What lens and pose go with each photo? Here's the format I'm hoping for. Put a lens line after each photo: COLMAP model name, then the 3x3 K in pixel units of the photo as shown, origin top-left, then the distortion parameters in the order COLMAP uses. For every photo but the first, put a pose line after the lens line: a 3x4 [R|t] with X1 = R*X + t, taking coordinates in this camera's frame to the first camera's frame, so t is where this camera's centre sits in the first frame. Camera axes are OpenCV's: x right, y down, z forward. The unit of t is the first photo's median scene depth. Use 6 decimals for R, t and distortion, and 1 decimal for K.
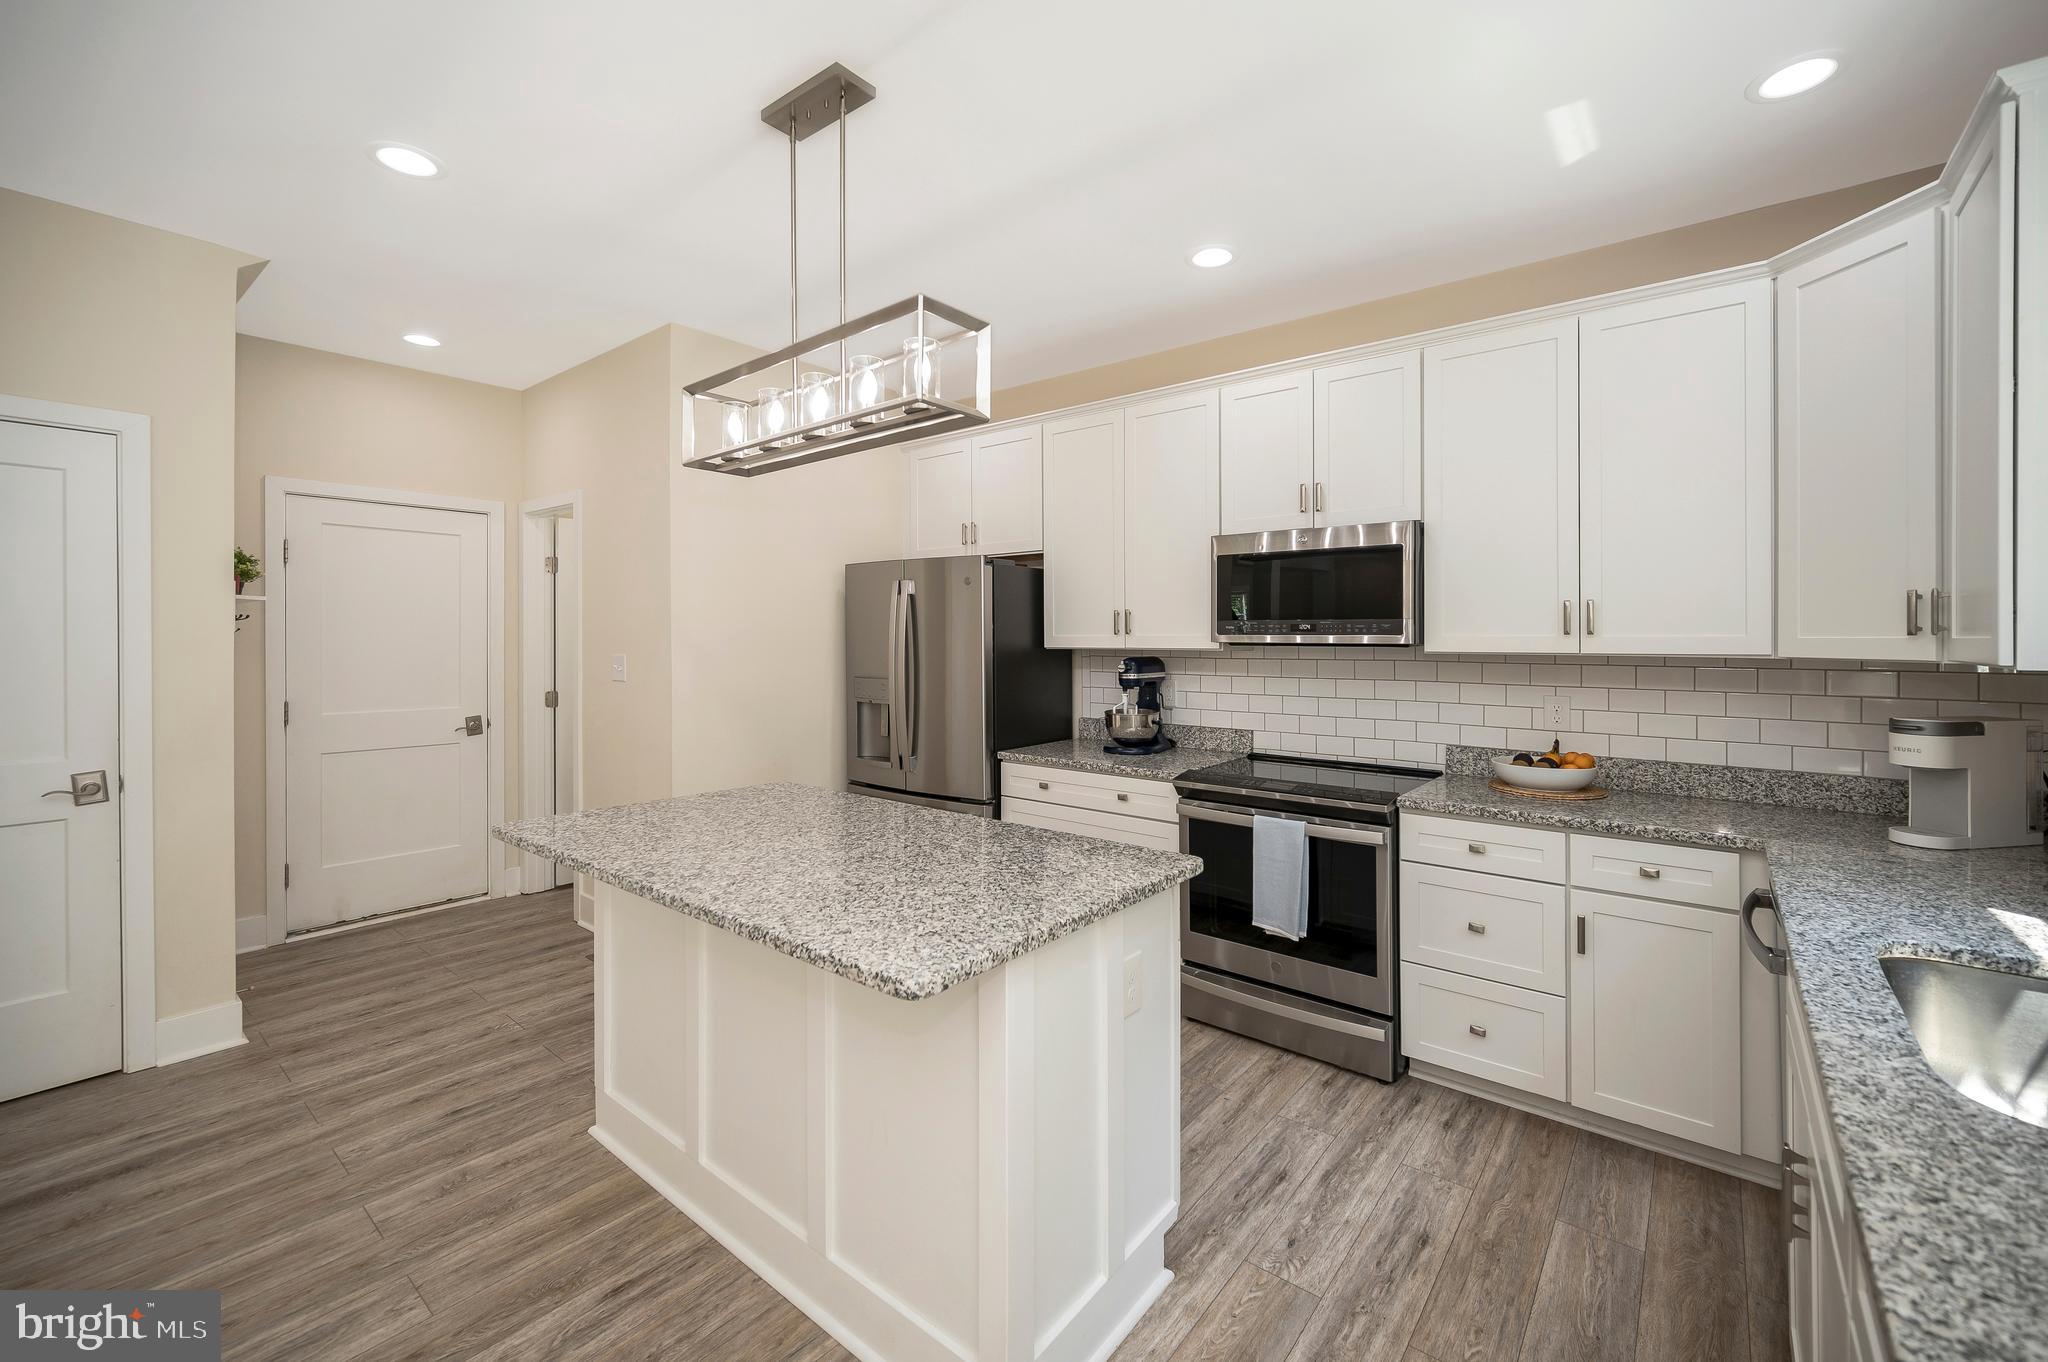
lens RADIAL K [[823.1, 0, 1024.0], [0, 823.1, 640.2], [0, 0, 1]] dist [-0.006378, 0.000832]
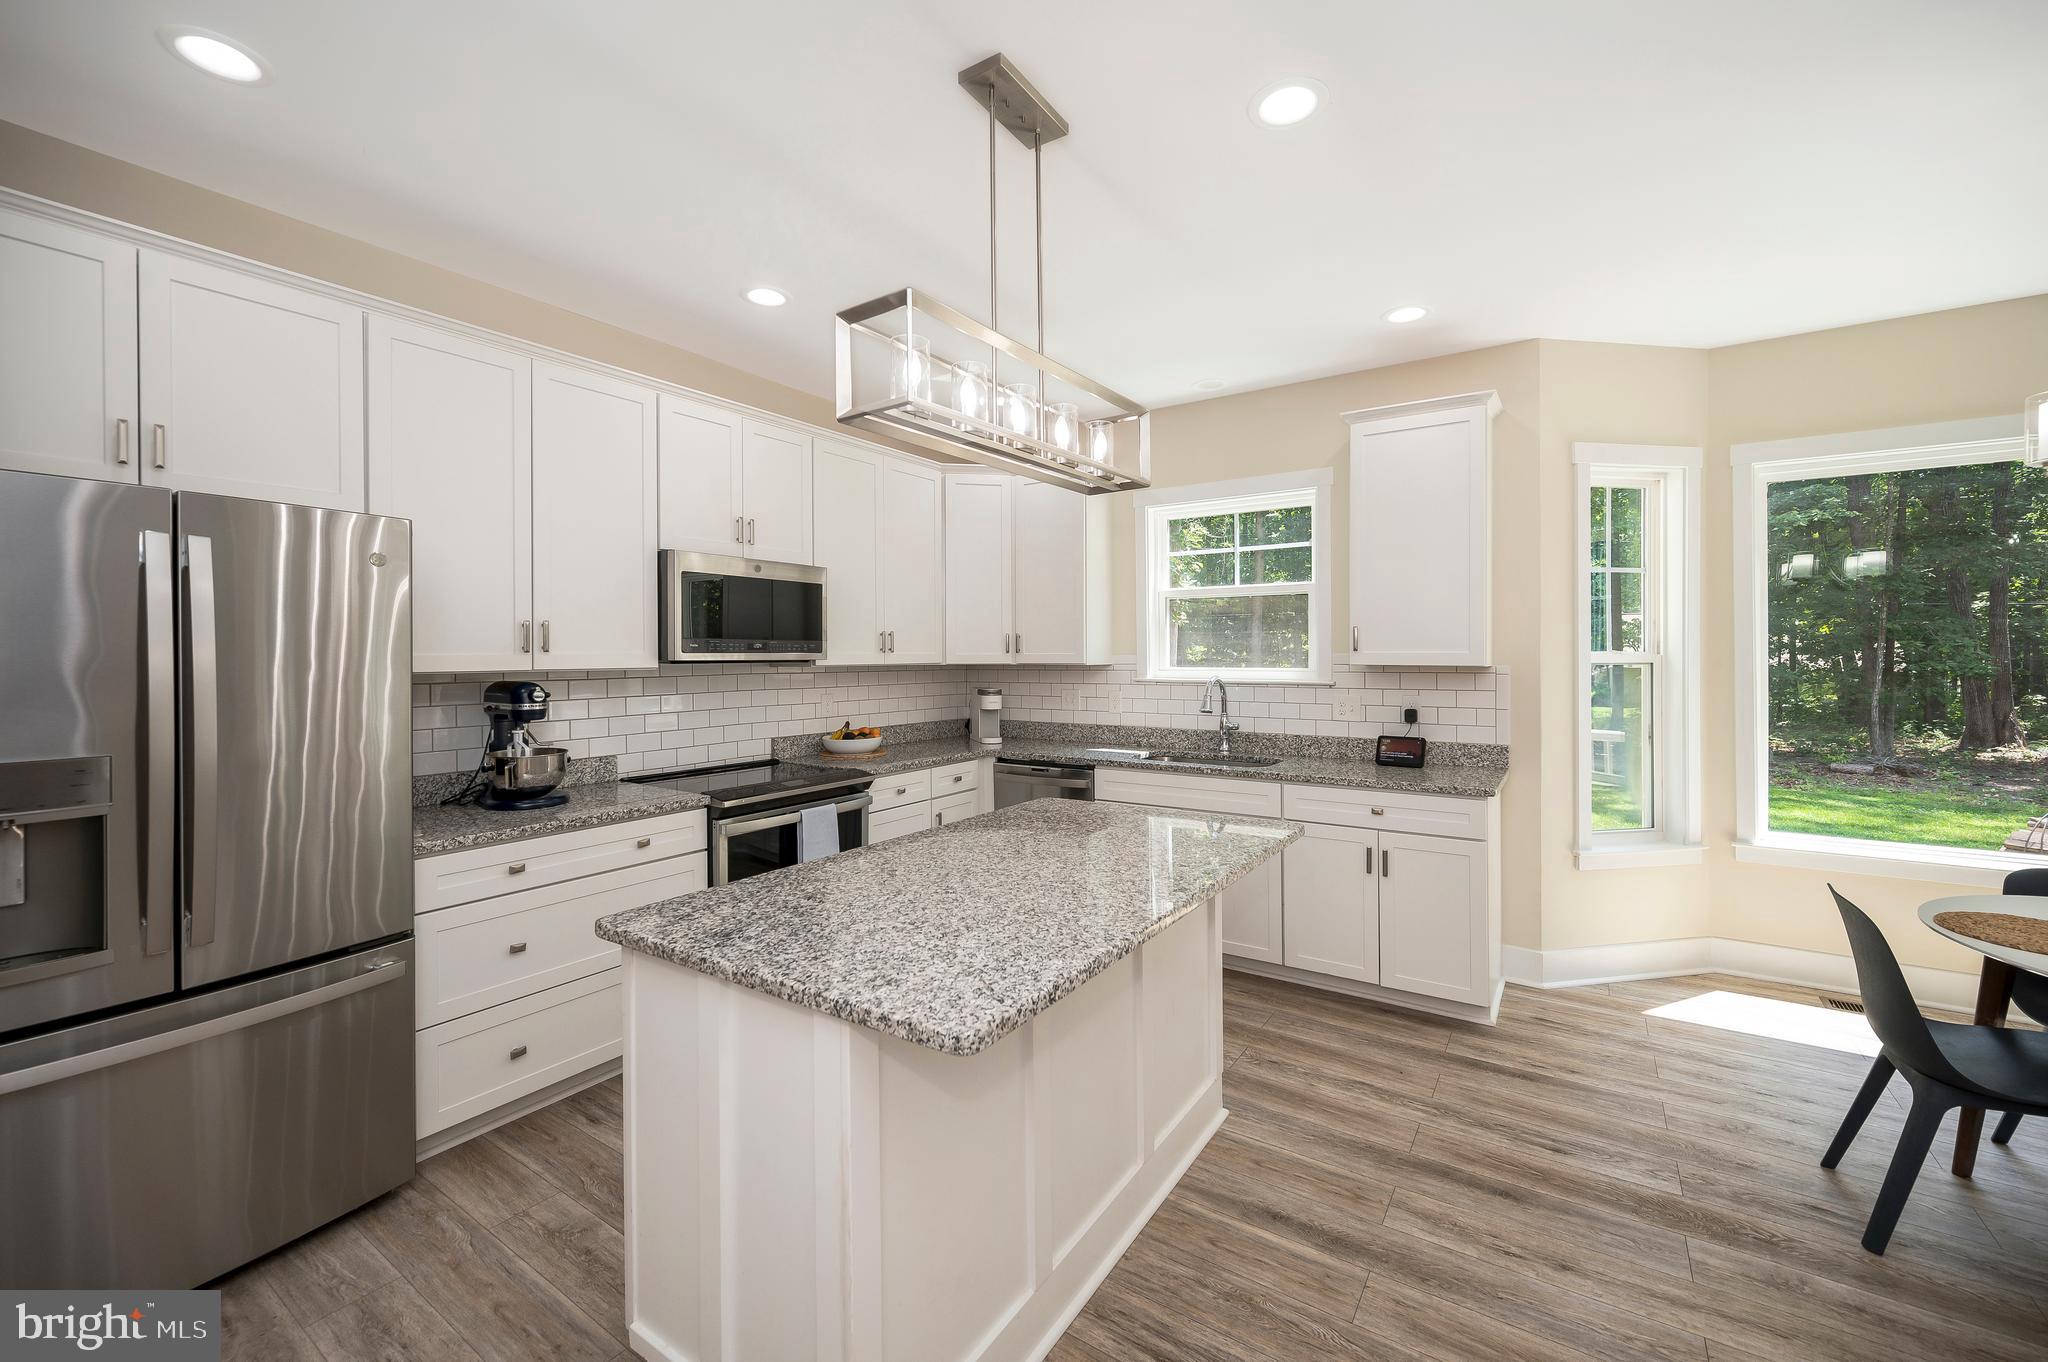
lens RADIAL K [[823.1, 0, 1036.6], [0, 823.1, 650.1], [0, 0, 1]] dist [-0.006378, 0.000832]
pose [[-0.094680, 0.003718, 0.995501, -0.944368], [0.007320, 0.999969, -0.003039, -0.004846], [-0.995481, 0.006999, -0.094705, 0.829140]]
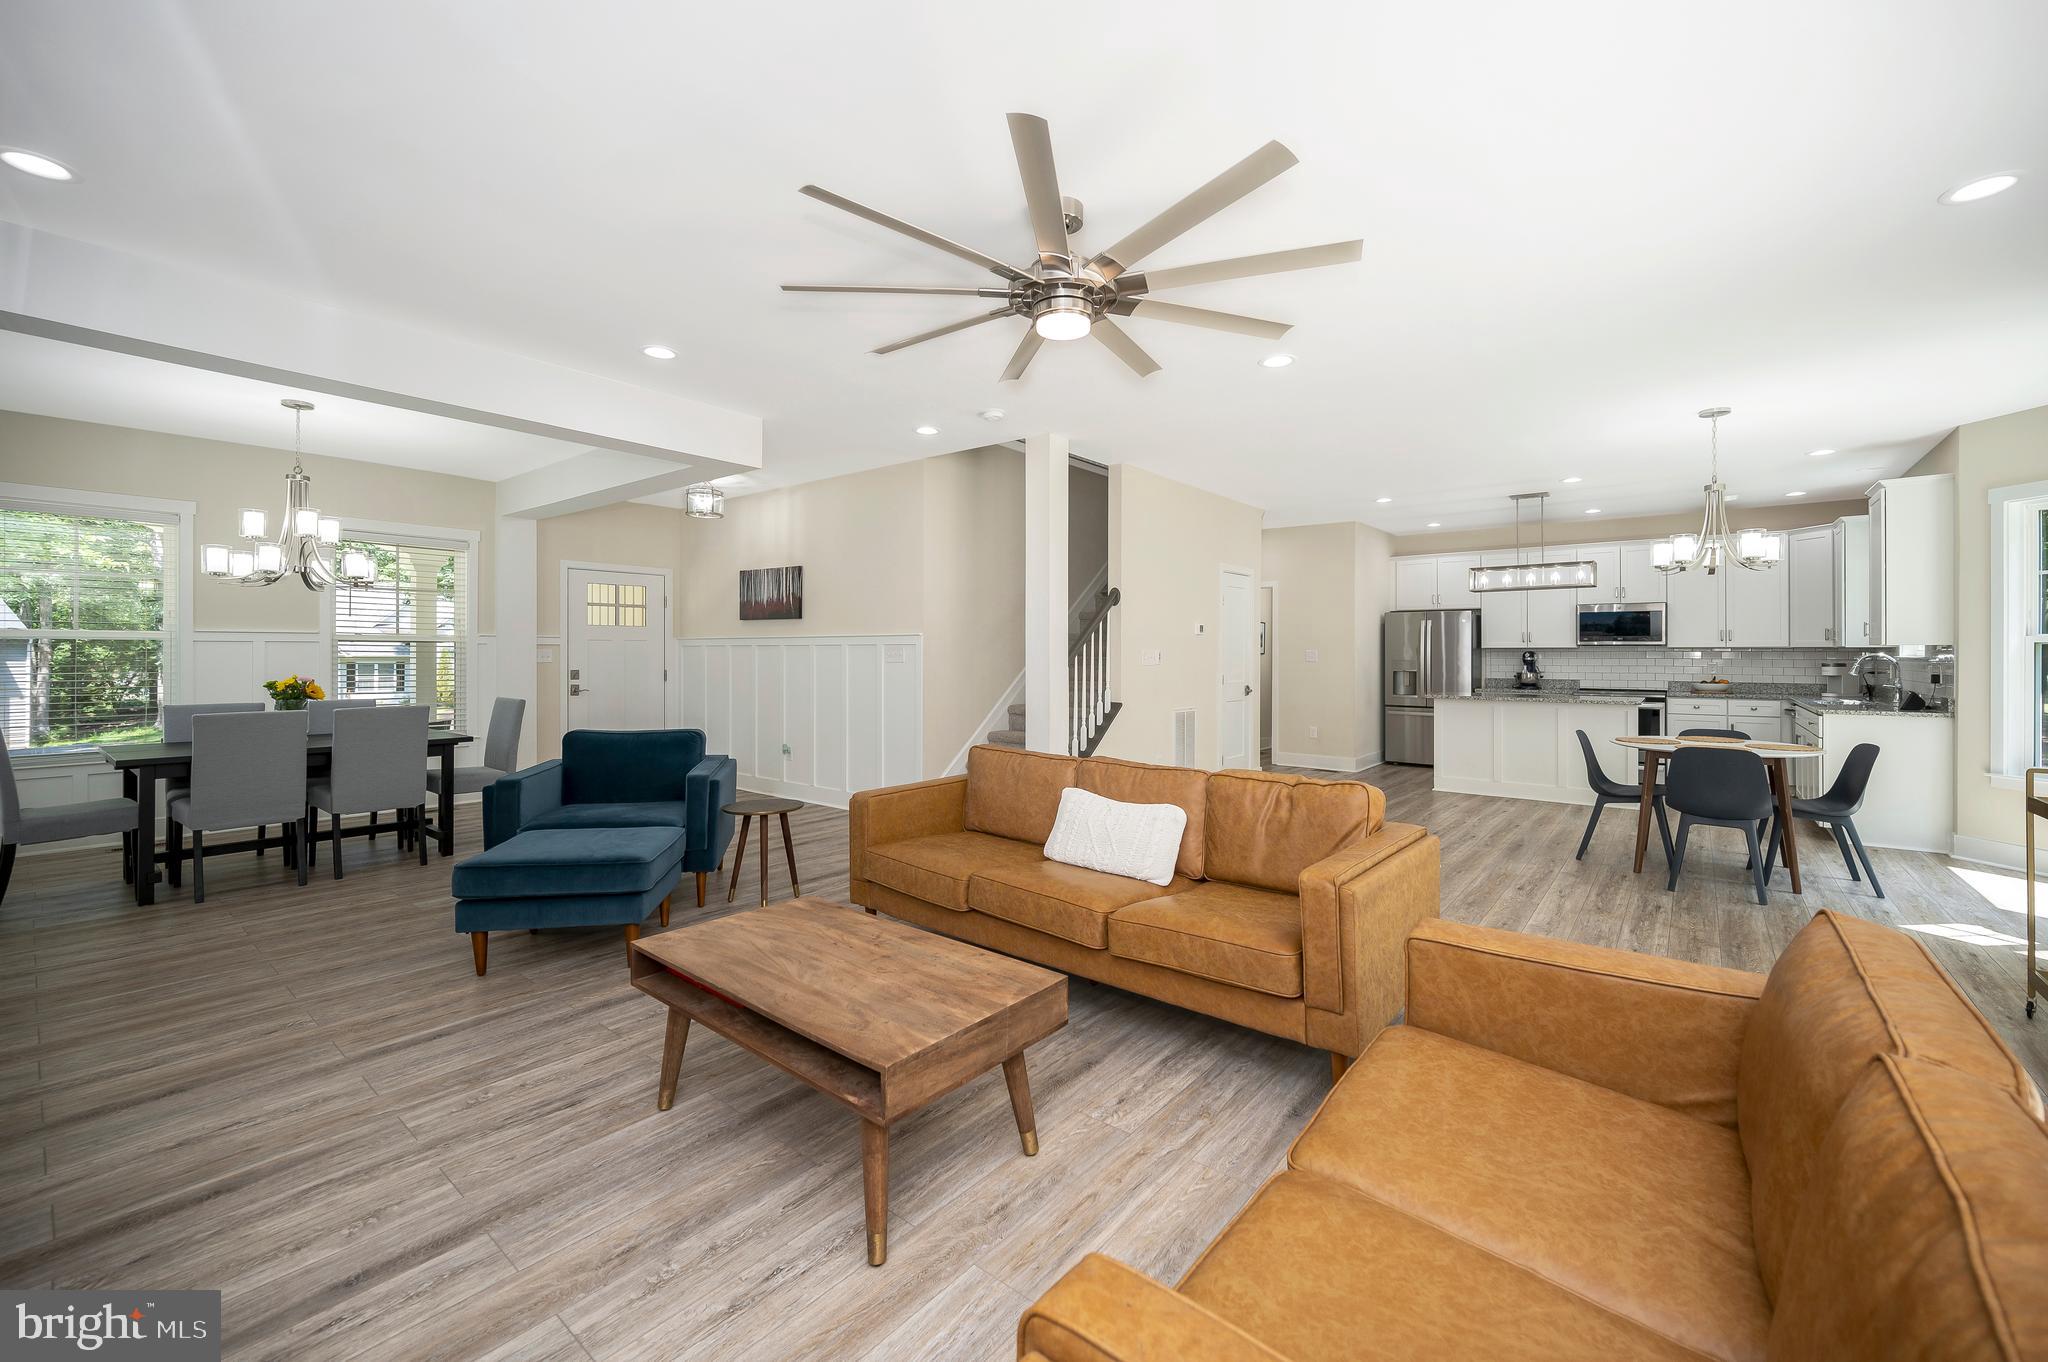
lens RADIAL K [[823.1, 0, 1015.4], [0, 823.1, 655.7], [0, 0, 1]] dist [-0.006378, 0.000832]
pose [[0.999922, 0.002400, -0.012237, -1.934497], [-0.002384, 0.999996, 0.001301, 0.049720], [0.012240, -0.001272, 0.999924, -2.094612]]
